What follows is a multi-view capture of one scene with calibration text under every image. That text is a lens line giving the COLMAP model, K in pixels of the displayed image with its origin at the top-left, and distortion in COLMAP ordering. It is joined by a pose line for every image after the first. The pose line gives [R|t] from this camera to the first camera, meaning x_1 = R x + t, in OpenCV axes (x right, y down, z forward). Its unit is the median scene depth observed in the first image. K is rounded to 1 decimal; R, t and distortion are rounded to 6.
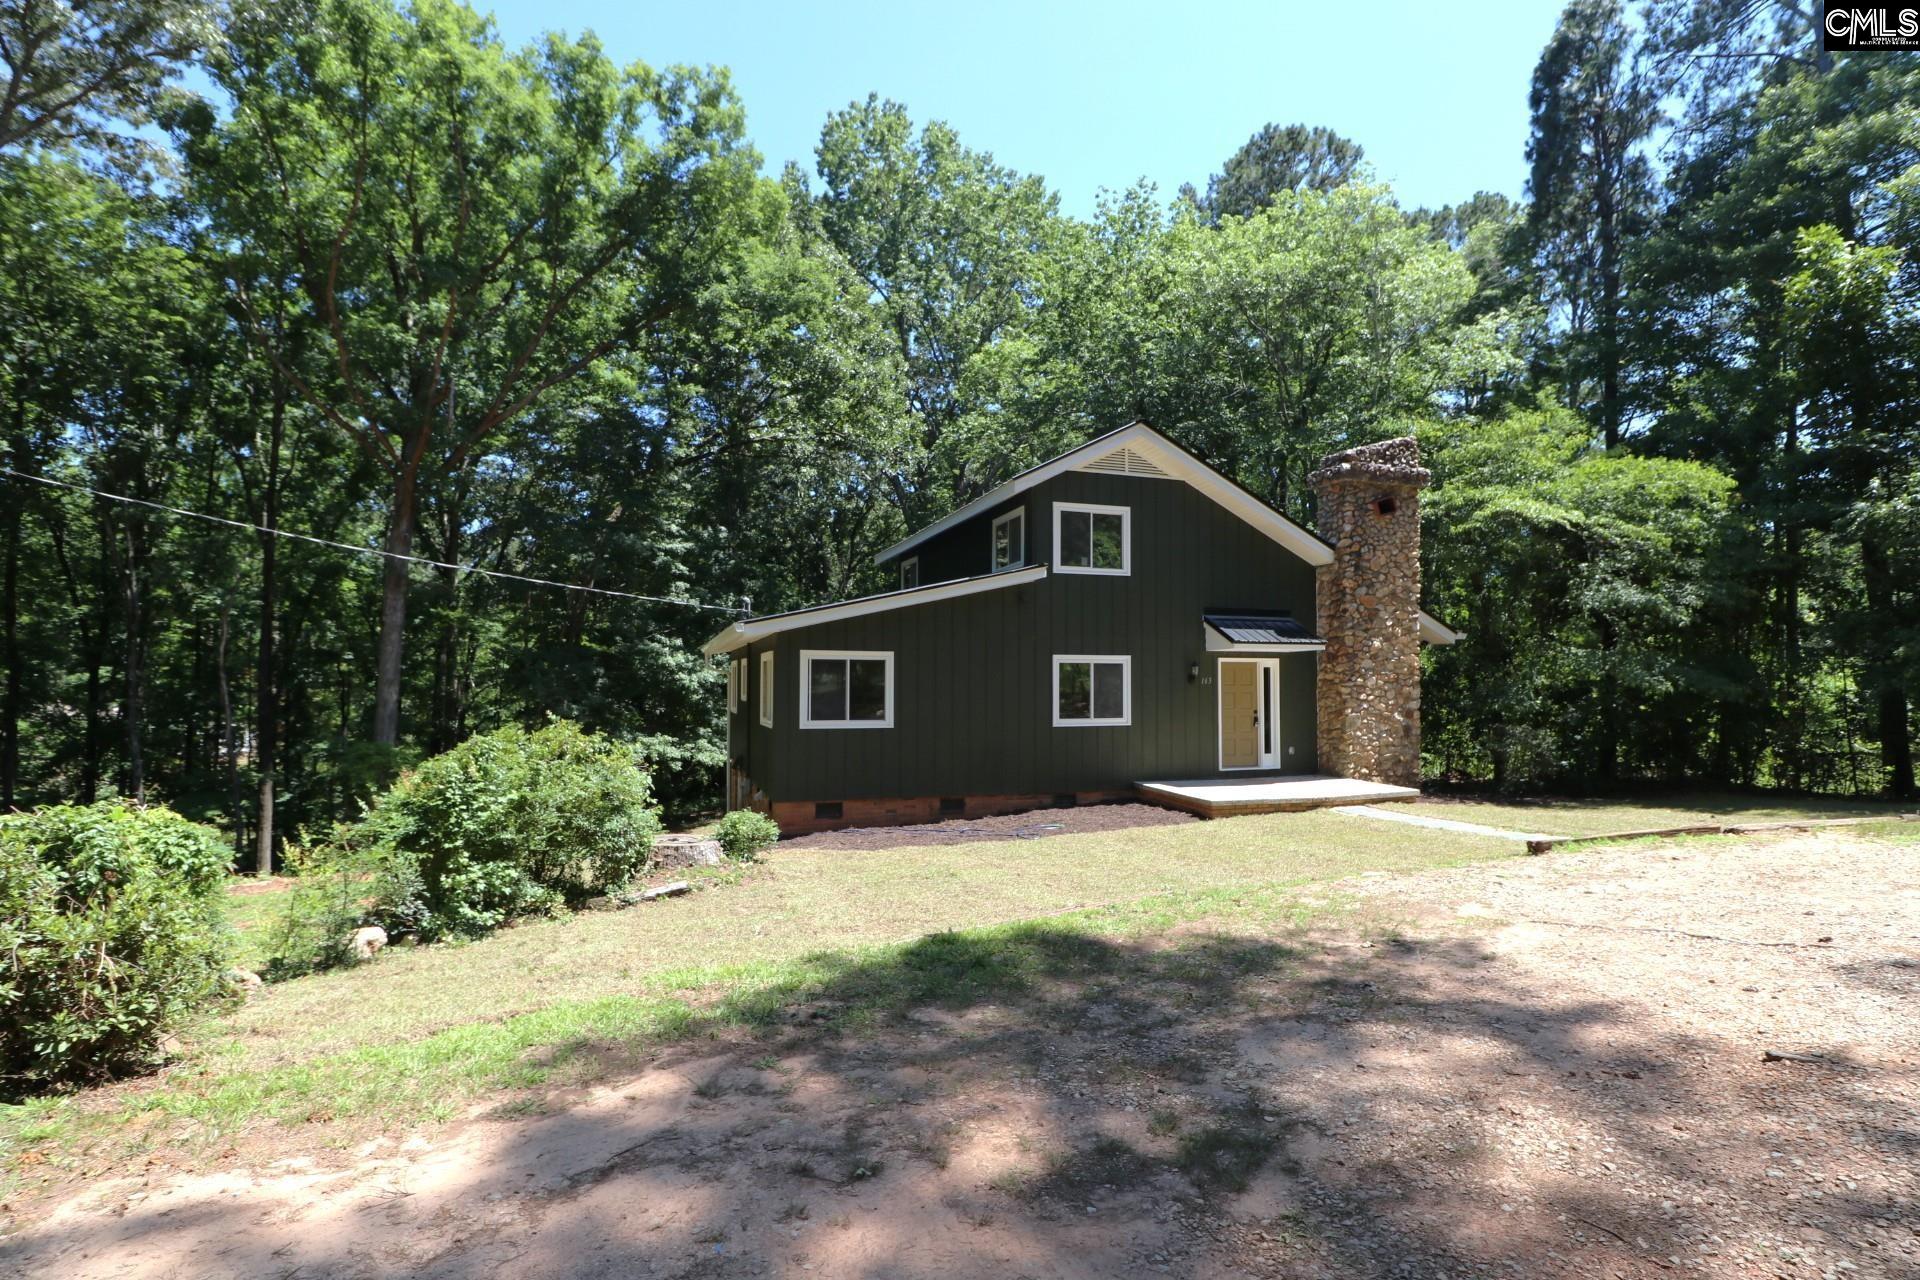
lens RADIAL K [[894.6, 0, 956.5], [0, 894.6, 645.5], [0, 0, 1]] dist [0.000482, -0.012263]
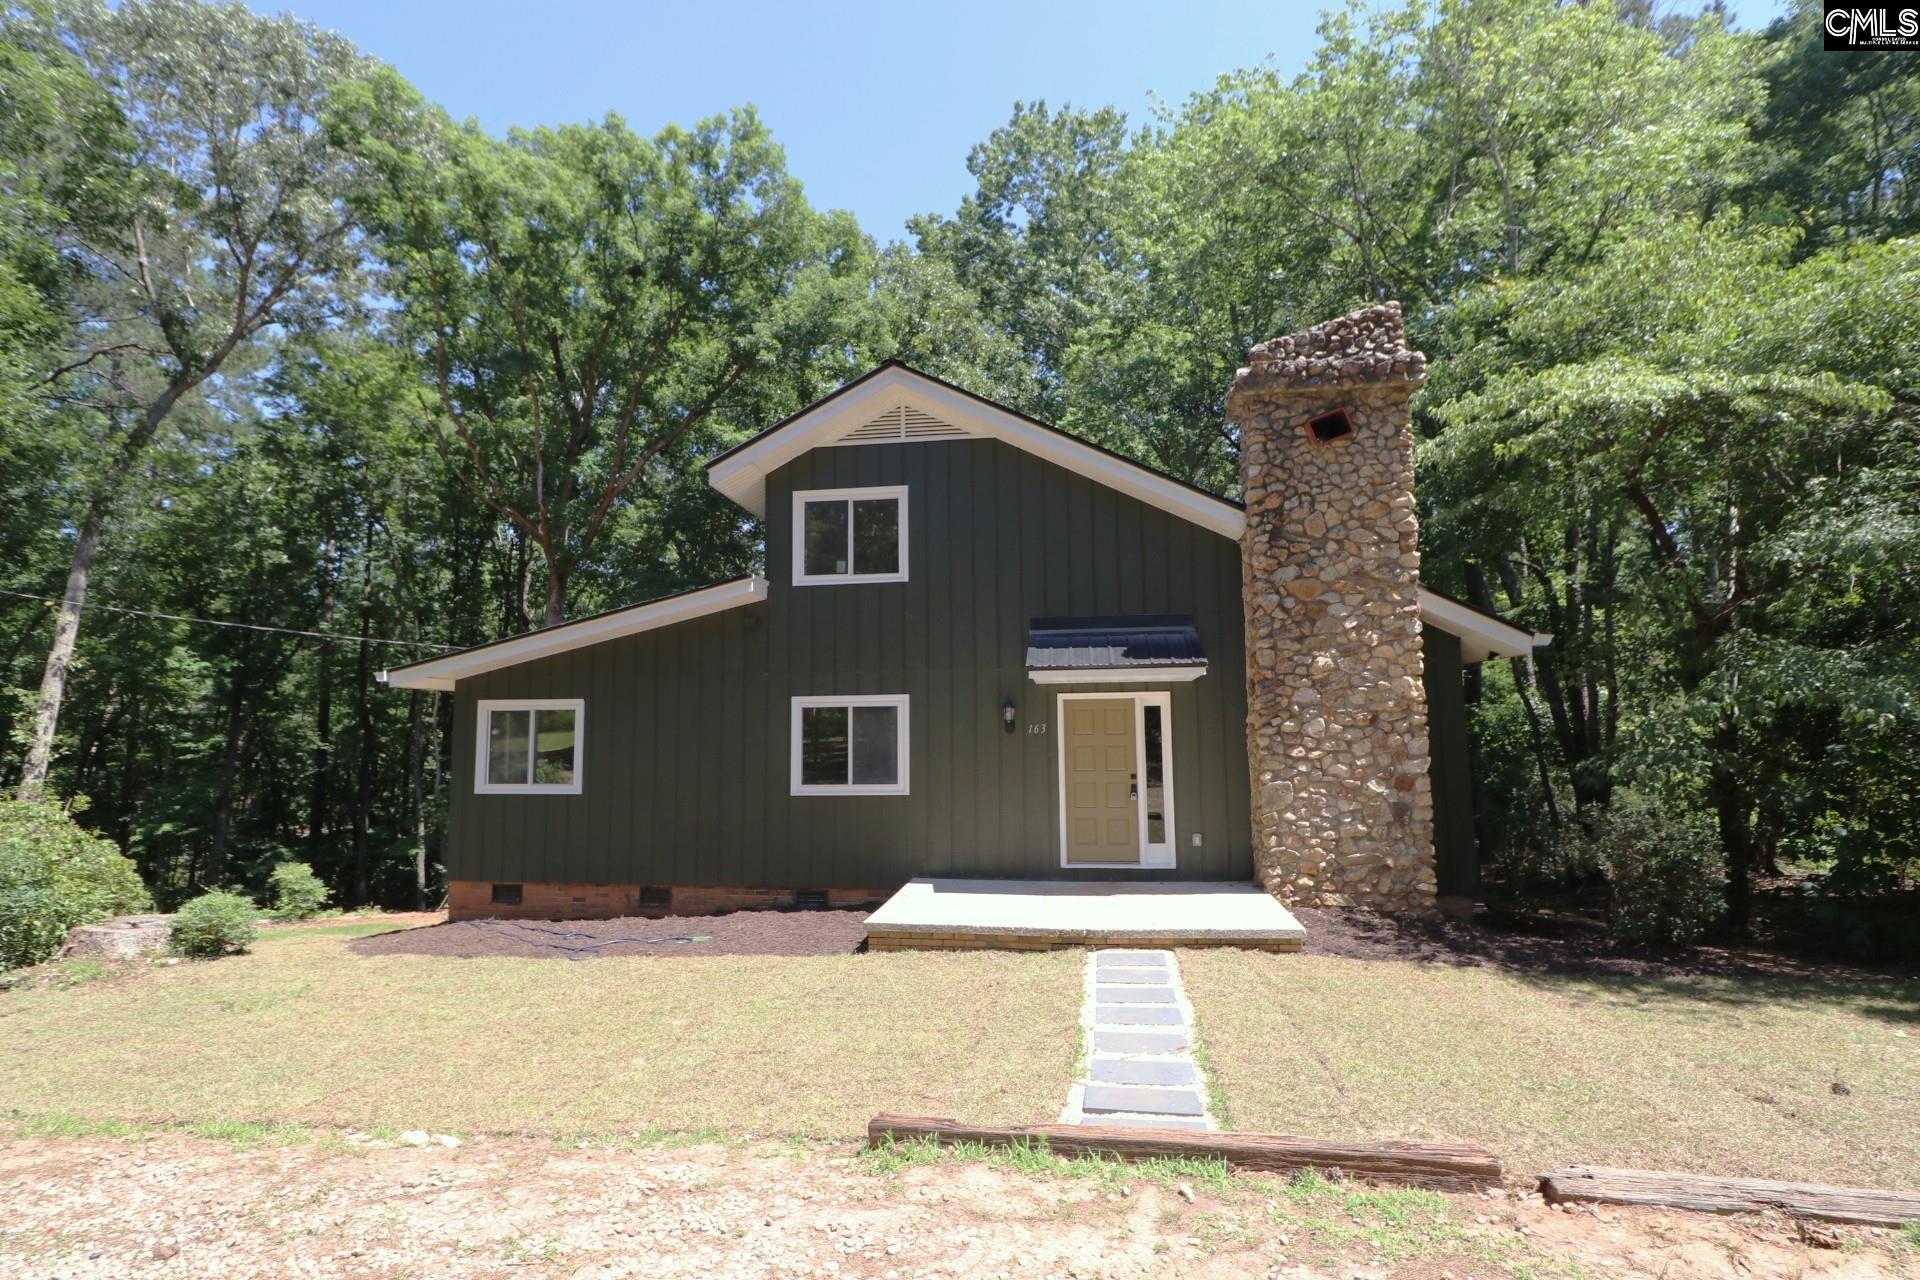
lens RADIAL K [[889.0, 0, 963.4], [0, 889.0, 646.1], [0, 0, 1]] dist [-0.001211, -0.011983]
pose [[0.894163, -0.055585, -0.444277, 0.521497], [0.031659, 0.997629, -0.061099, 0.016499], [0.446620, 0.040567, 0.893804, 0.380451]]
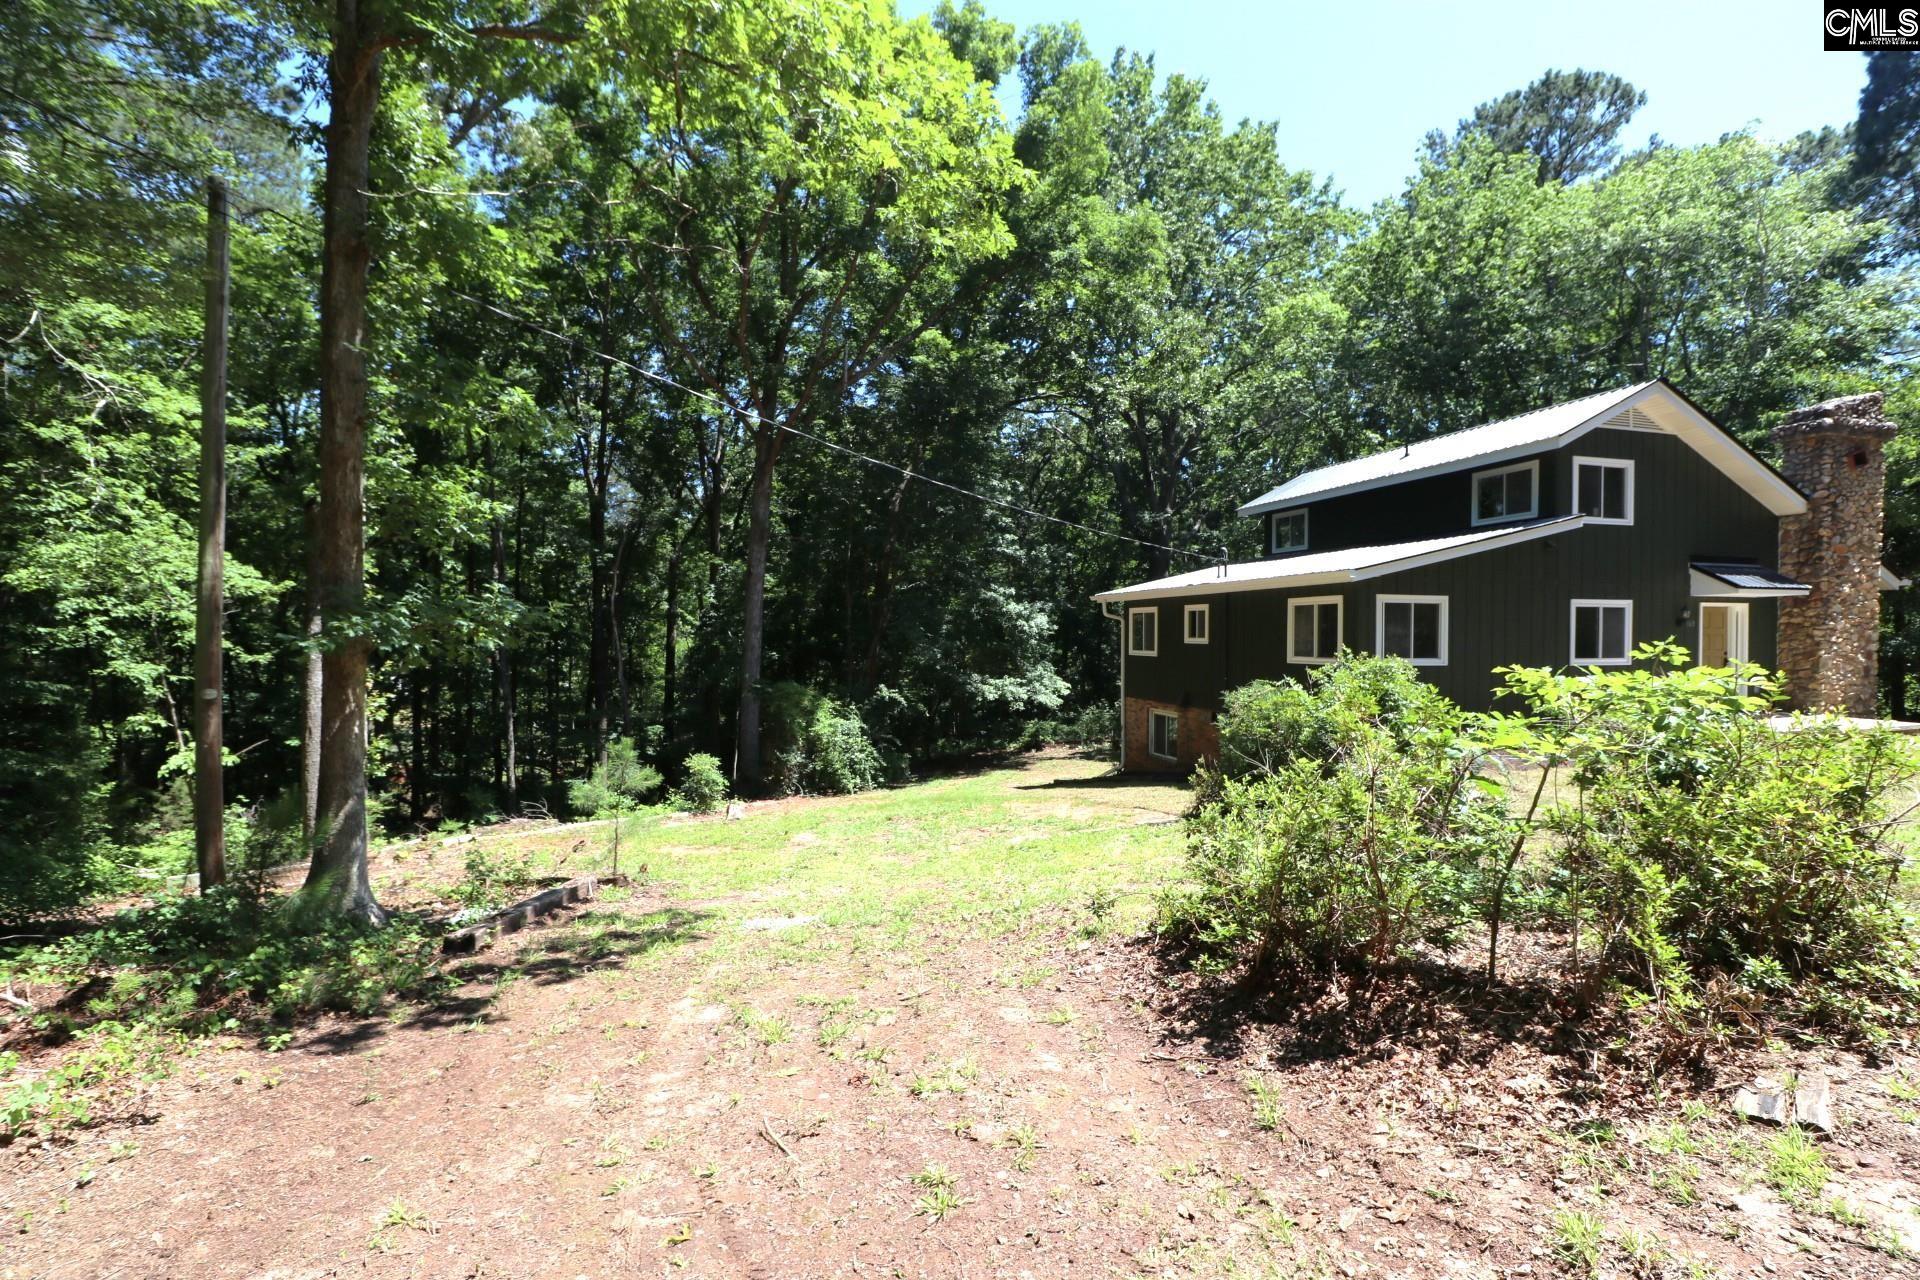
lens RADIAL K [[887.7, 0, 960.9], [0, 887.7, 644.2], [0, 0, 1]] dist [-0.000837, -0.012243]
pose [[0.998674, 0.001120, -0.051469, -0.531207], [0.001538, 0.998669, 0.051560, 0.007892], [0.051458, -0.051571, 0.997343, -0.095670]]
